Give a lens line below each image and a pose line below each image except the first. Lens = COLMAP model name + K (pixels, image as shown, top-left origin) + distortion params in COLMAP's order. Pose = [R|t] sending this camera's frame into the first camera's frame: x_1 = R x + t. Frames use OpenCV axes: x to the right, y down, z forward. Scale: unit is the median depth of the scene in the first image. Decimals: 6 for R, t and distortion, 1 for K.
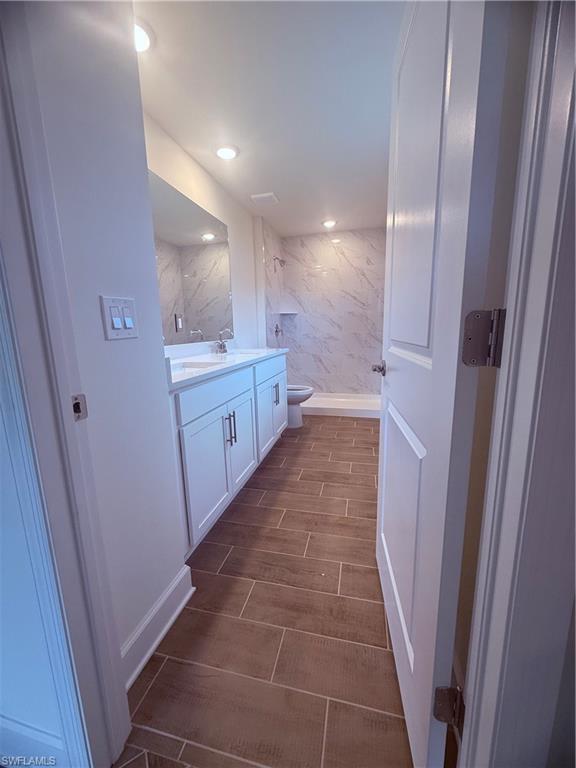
lens RADIAL K [[305.7, 0, 289.9], [0, 305.7, 388.5], [0, 0, 1]] dist [0.001690, -0.000167]
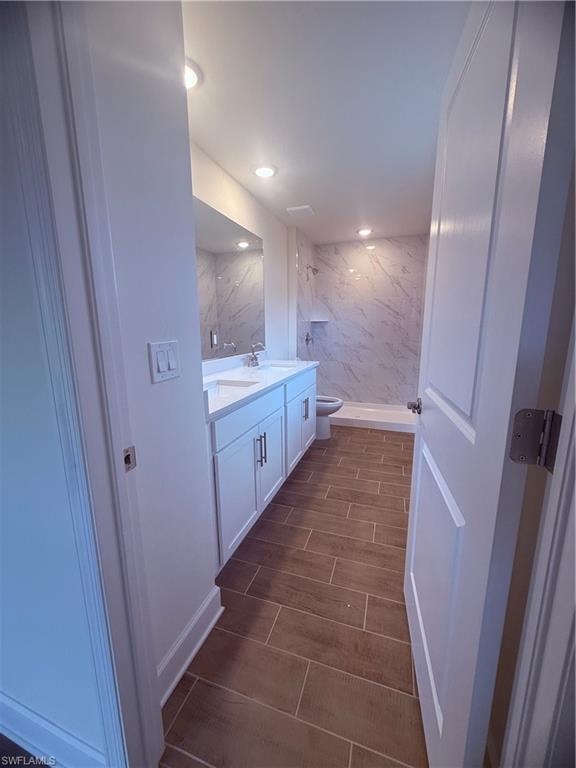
lens RADIAL K [[305.7, 0, 287.5], [0, 305.7, 382.0], [0, 0, 1]] dist [0.001690, -0.000167]
pose [[0.995096, 0.033264, -0.093151, -0.021404], [-0.032490, 0.999424, 0.009813, -0.122508], [0.093424, -0.006738, 0.995604, -0.011149]]
